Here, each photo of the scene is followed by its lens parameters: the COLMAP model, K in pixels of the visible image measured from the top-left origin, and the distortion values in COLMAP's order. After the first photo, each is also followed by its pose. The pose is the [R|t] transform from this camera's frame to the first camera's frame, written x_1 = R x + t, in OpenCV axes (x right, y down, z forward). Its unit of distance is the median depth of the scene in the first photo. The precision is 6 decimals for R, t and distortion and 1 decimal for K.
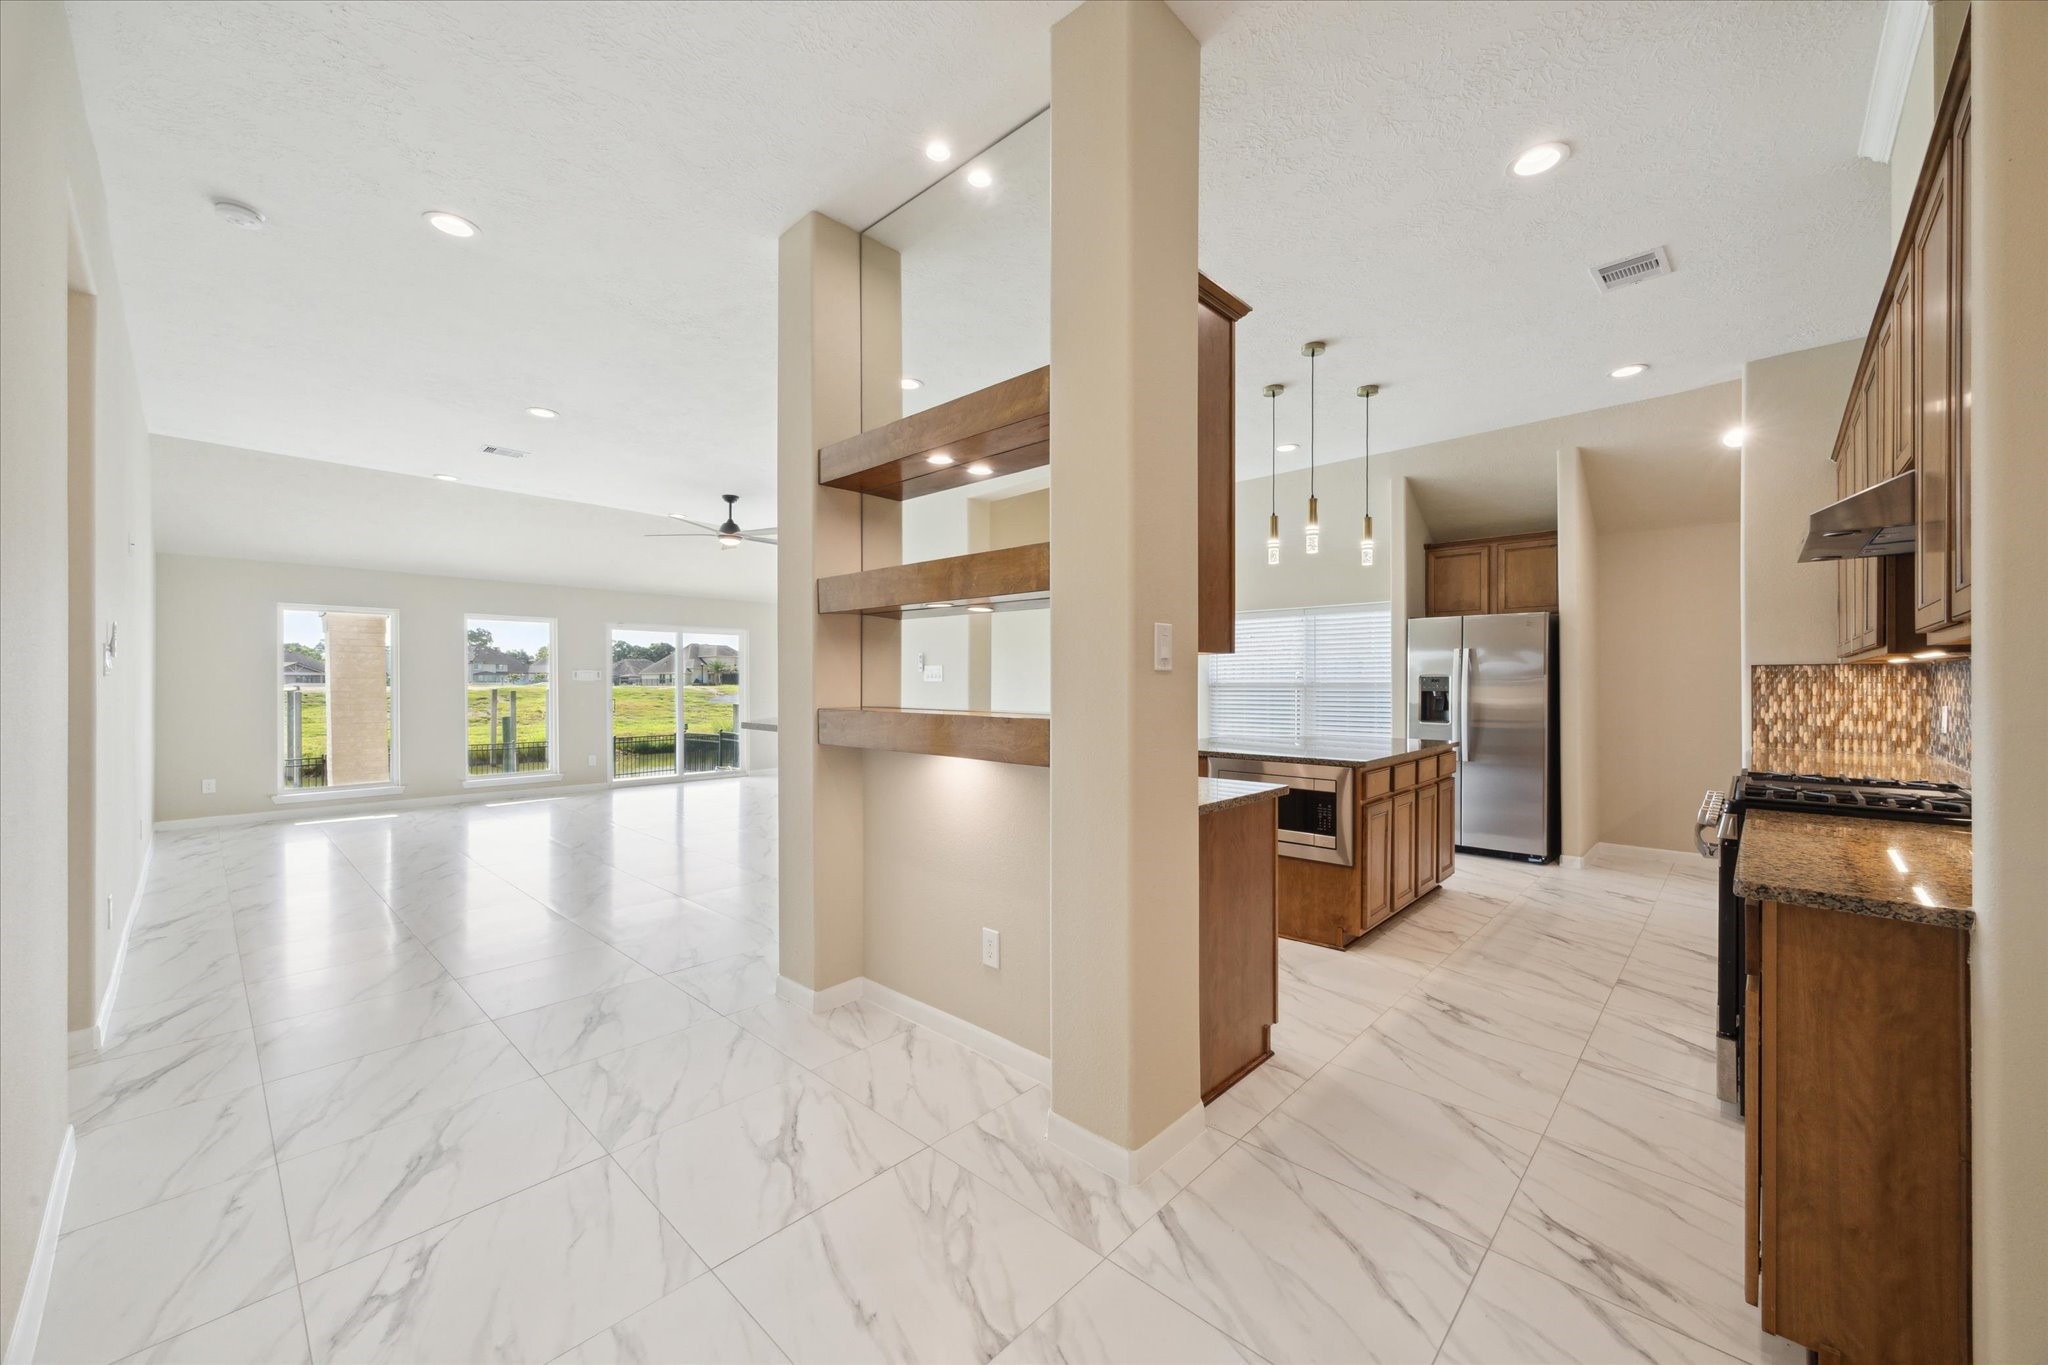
lens RADIAL K [[788.8, 0, 1024.0], [0, 788.8, 682.5], [0, 0, 1]] dist [0.000298, 0.000279]
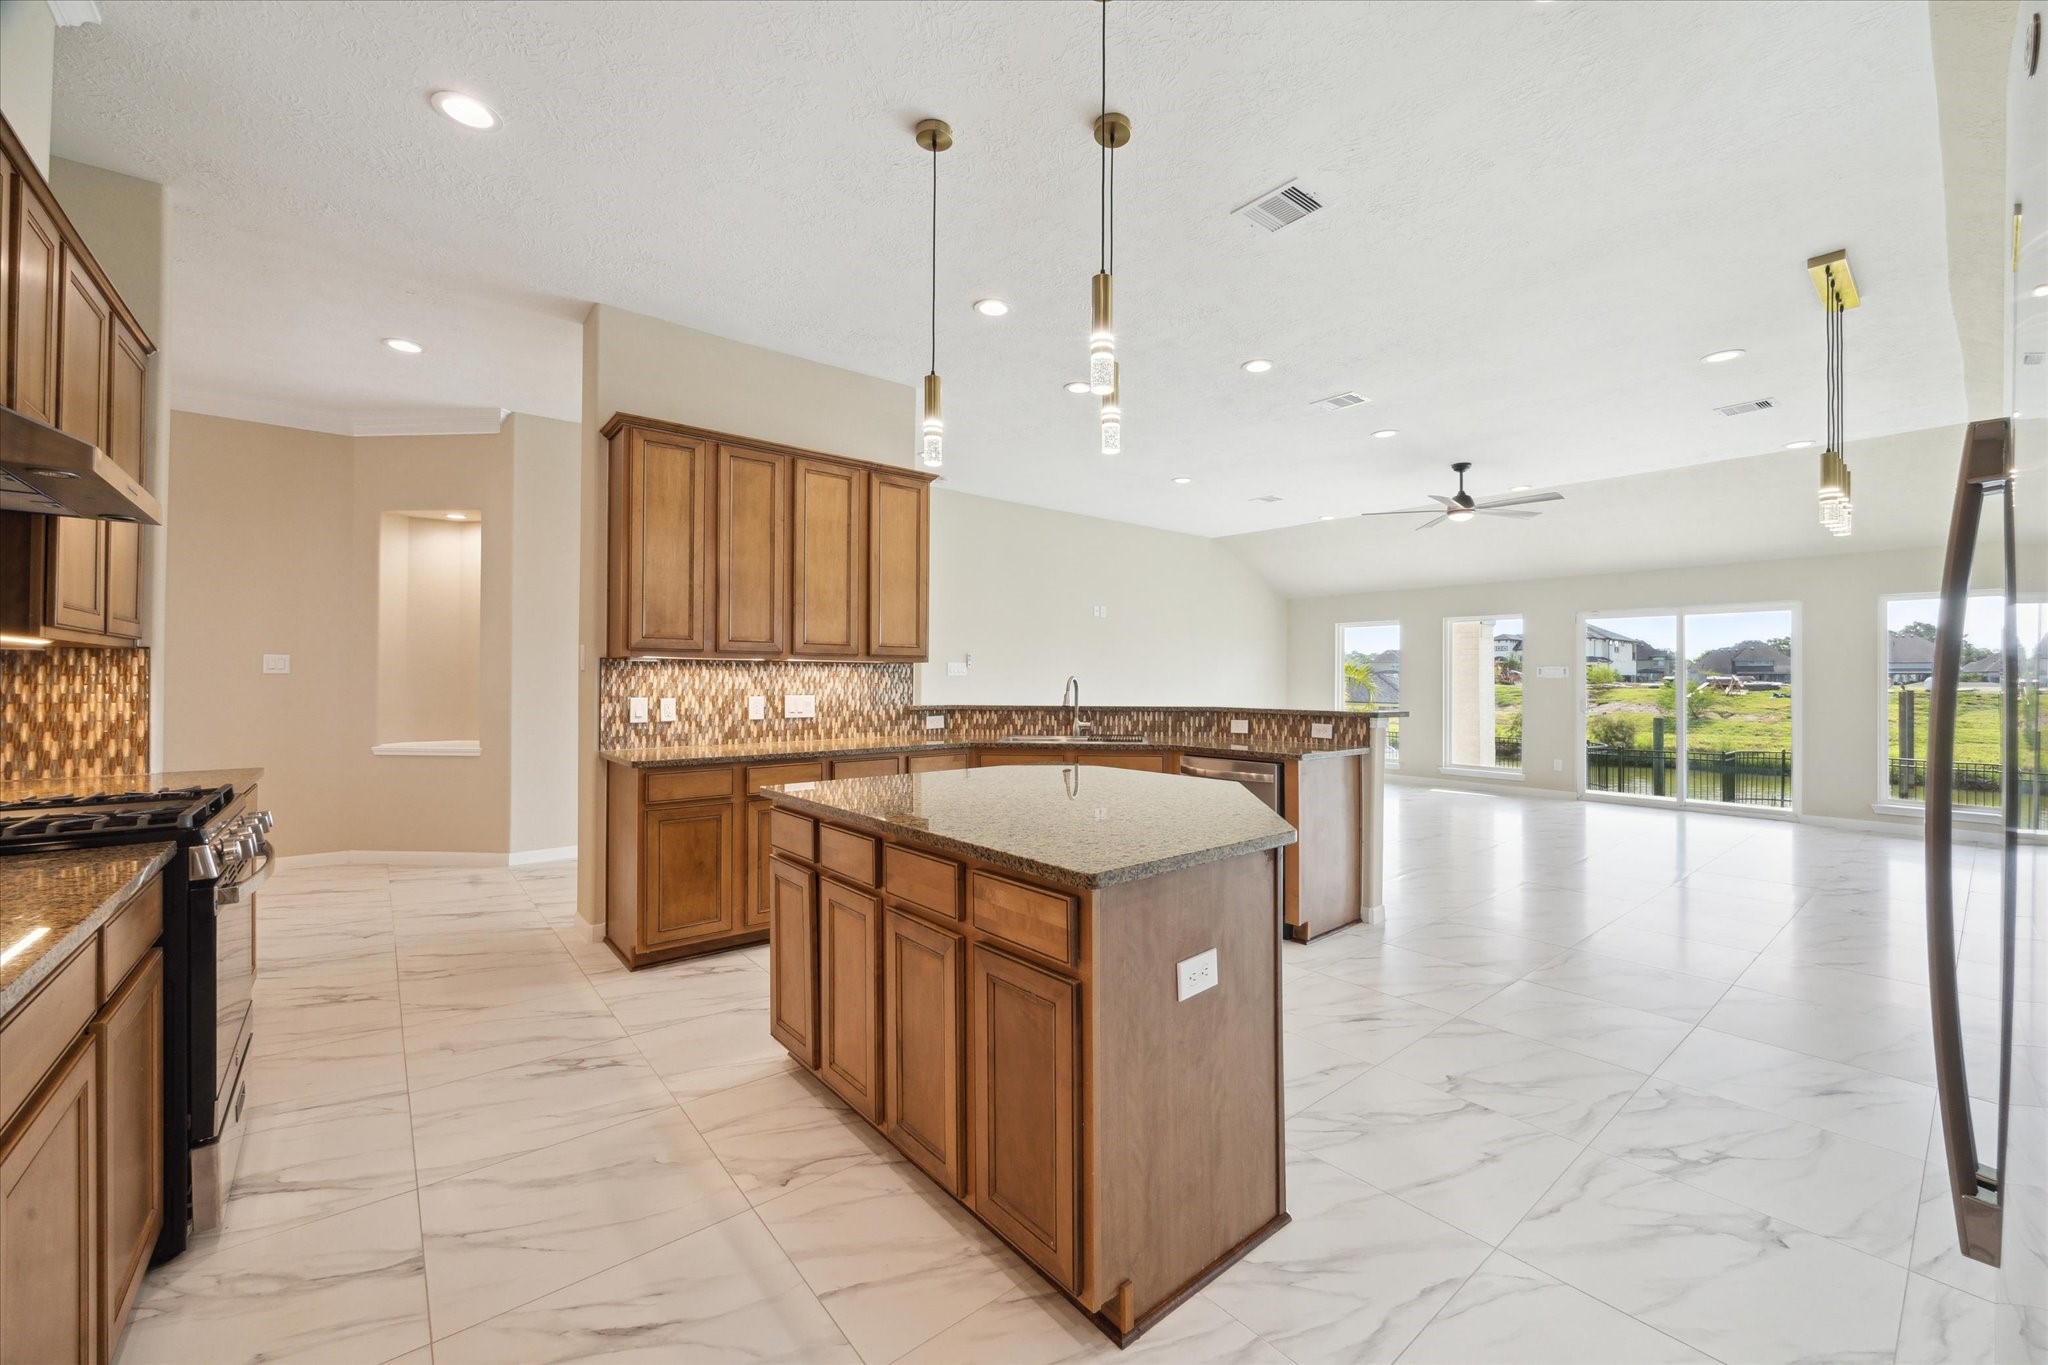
lens RADIAL K [[805.5, 0, 1060.1], [0, 805.5, 672.6], [0, 0, 1]] dist [-0.010102, -0.000295]
pose [[-0.108719, -0.011904, -0.994001, 1.278242], [-0.000394, 0.999929, -0.011932, 0.007162], [0.994072, -0.000906, -0.108716, 1.532952]]
